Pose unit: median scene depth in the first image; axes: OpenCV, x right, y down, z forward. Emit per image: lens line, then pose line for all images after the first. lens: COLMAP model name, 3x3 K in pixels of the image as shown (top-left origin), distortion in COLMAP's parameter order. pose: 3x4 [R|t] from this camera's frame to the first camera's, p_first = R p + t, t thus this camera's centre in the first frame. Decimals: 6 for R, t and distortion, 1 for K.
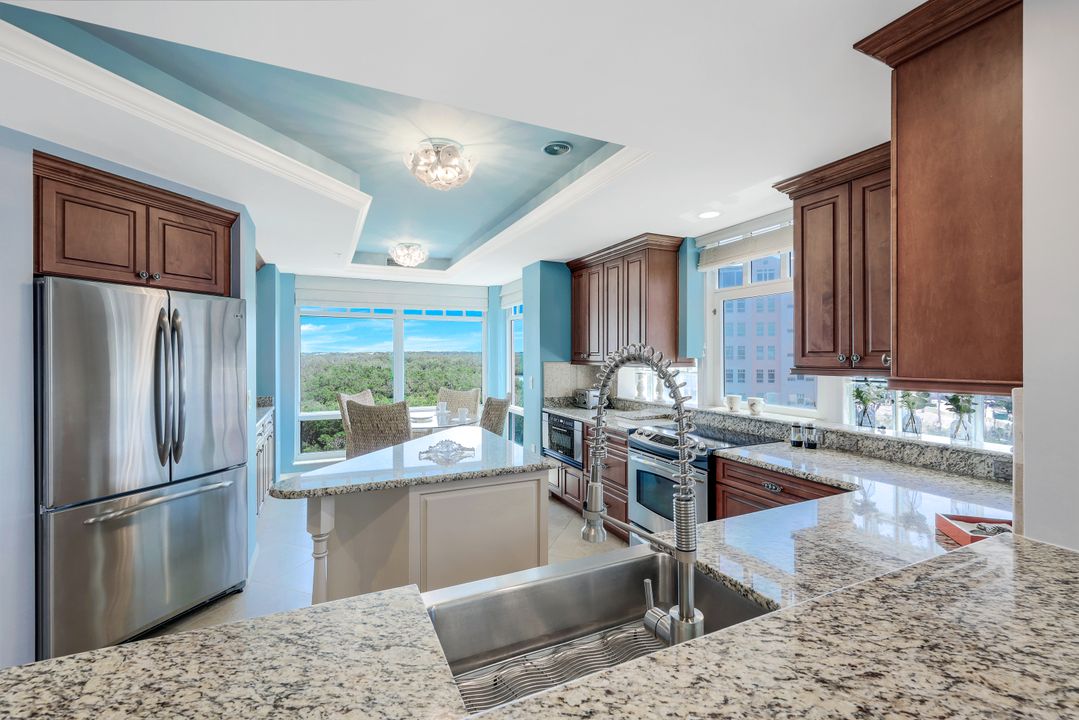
lens RADIAL K [[456.3, 0, 533.1], [0, 456.3, 357.5], [0, 0, 1]] dist [-0.000201, -0.000109]
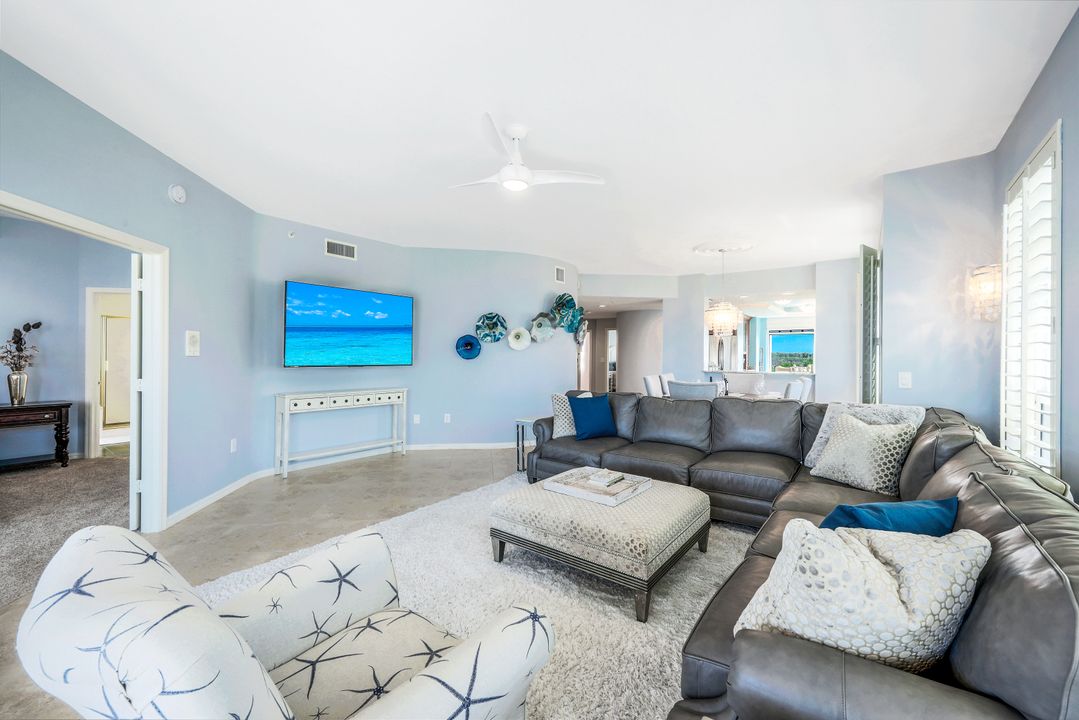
lens RADIAL K [[439.8, 0, 534.9], [0, 439.8, 357.3], [0, 0, 1]] dist [0.000321, 0.000249]
pose [[0.465932, 0.012659, -0.884730, 1.886664], [-0.012645, 0.999891, 0.007648, 0.052738], [0.884730, 0.007624, 0.466042, -2.283837]]
